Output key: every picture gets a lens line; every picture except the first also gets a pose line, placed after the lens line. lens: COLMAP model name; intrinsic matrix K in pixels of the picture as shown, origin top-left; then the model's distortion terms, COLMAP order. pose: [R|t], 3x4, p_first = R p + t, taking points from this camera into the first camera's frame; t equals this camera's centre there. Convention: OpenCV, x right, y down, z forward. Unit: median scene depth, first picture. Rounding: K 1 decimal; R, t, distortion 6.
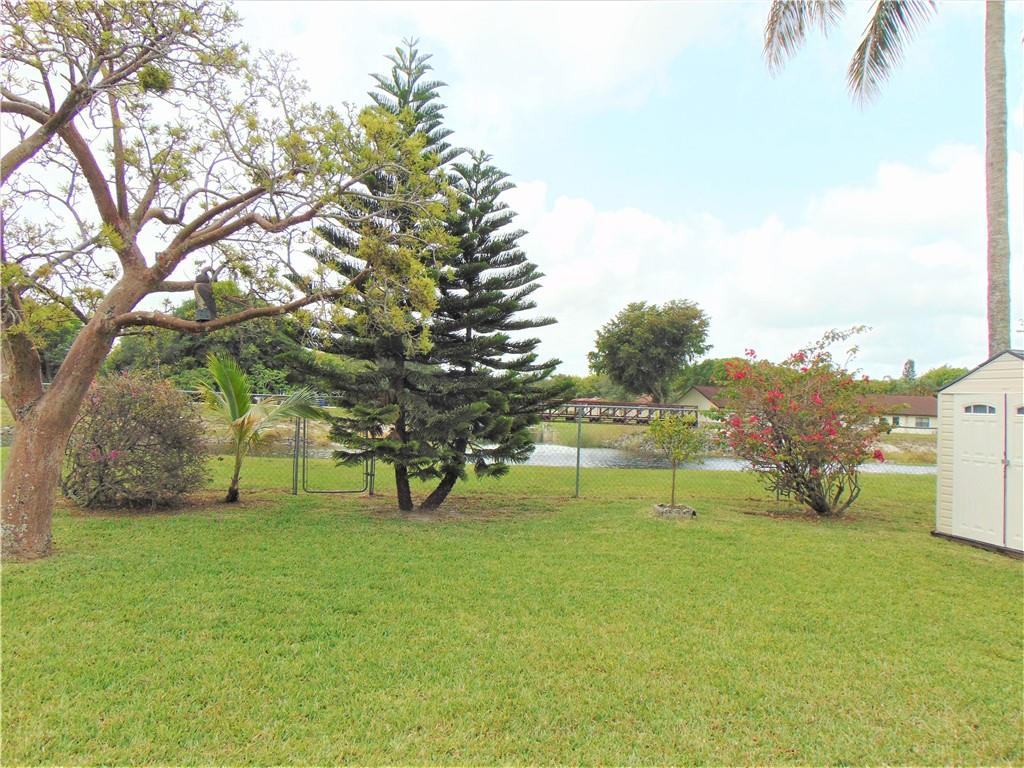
lens RADIAL K [[769.9, 0, 507.9], [0, 769.9, 382.4], [0, 0, 1]] dist [-0.025125, 0.059463]
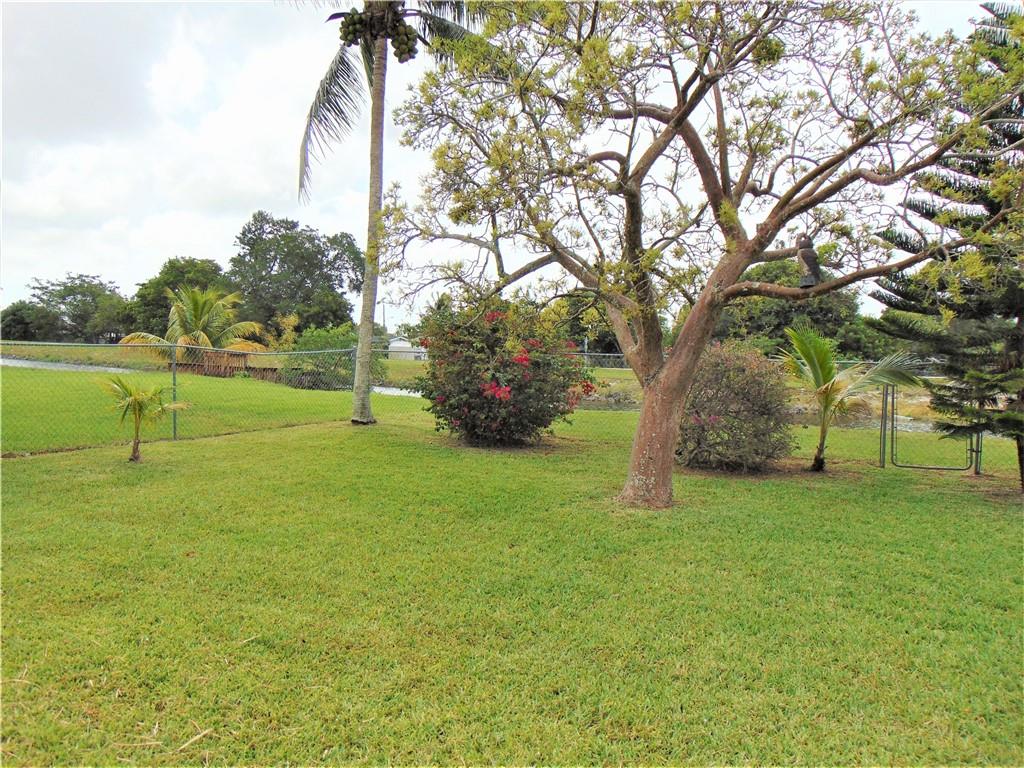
lens RADIAL K [[769.9, 0, 509.3], [0, 769.9, 379.4], [0, 0, 1]] dist [-0.025125, 0.059463]
pose [[0.777717, -0.003831, -0.628603, -0.049848], [0.025678, 0.999340, 0.025680, 0.002825], [0.628090, -0.036113, 0.777302, -0.011802]]
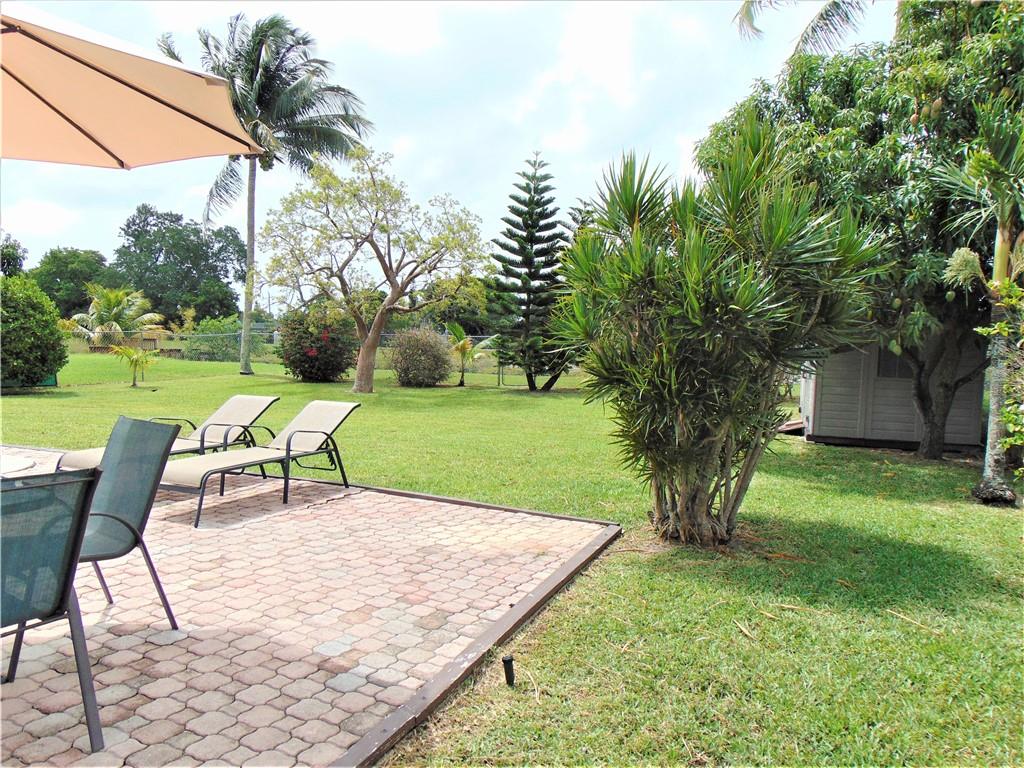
lens RADIAL K [[769.9, 0, 509.1], [0, 769.9, 375.7], [0, 0, 1]] dist [-0.025125, 0.059463]
pose [[0.855994, -0.007866, -0.516927, 0.920439], [0.035694, 0.998397, 0.043915, 0.037836], [0.515753, -0.056042, 0.854902, -0.816849]]
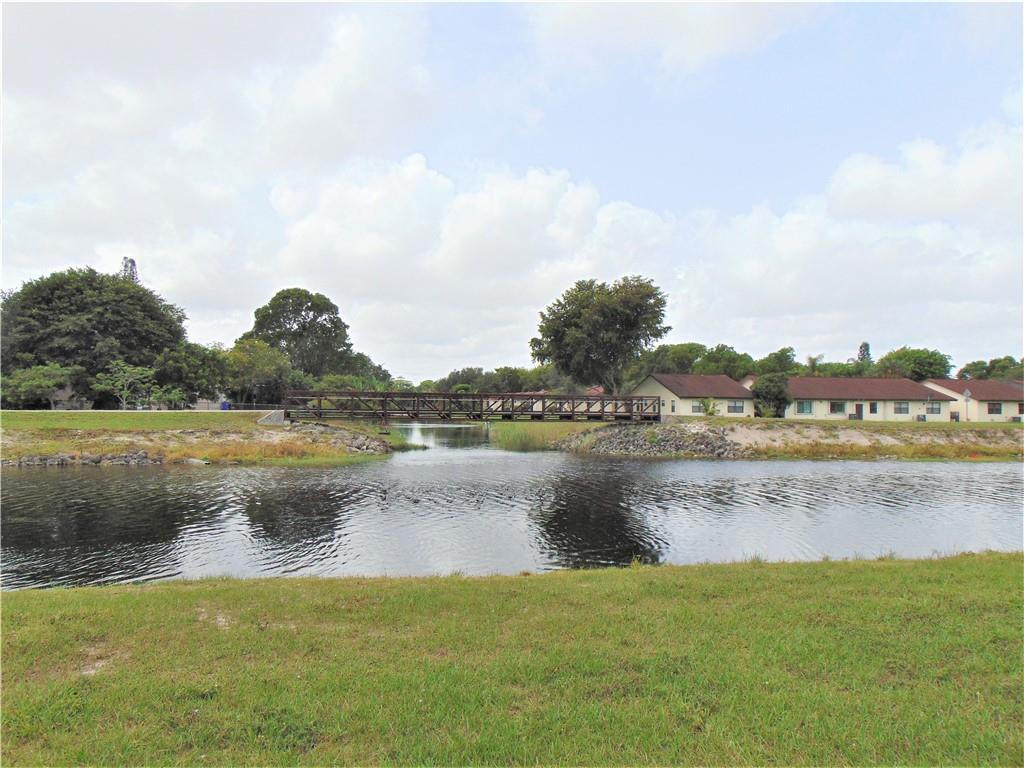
lens RADIAL K [[769.9, 0, 516.1], [0, 769.9, 392.9], [0, 0, 1]] dist [-0.025125, 0.059463]
pose [[0.996814, -0.028207, 0.074608, 0.198177], [0.026716, 0.999424, 0.020904, 0.034111], [-0.075155, -0.018844, 0.996994, 1.197106]]
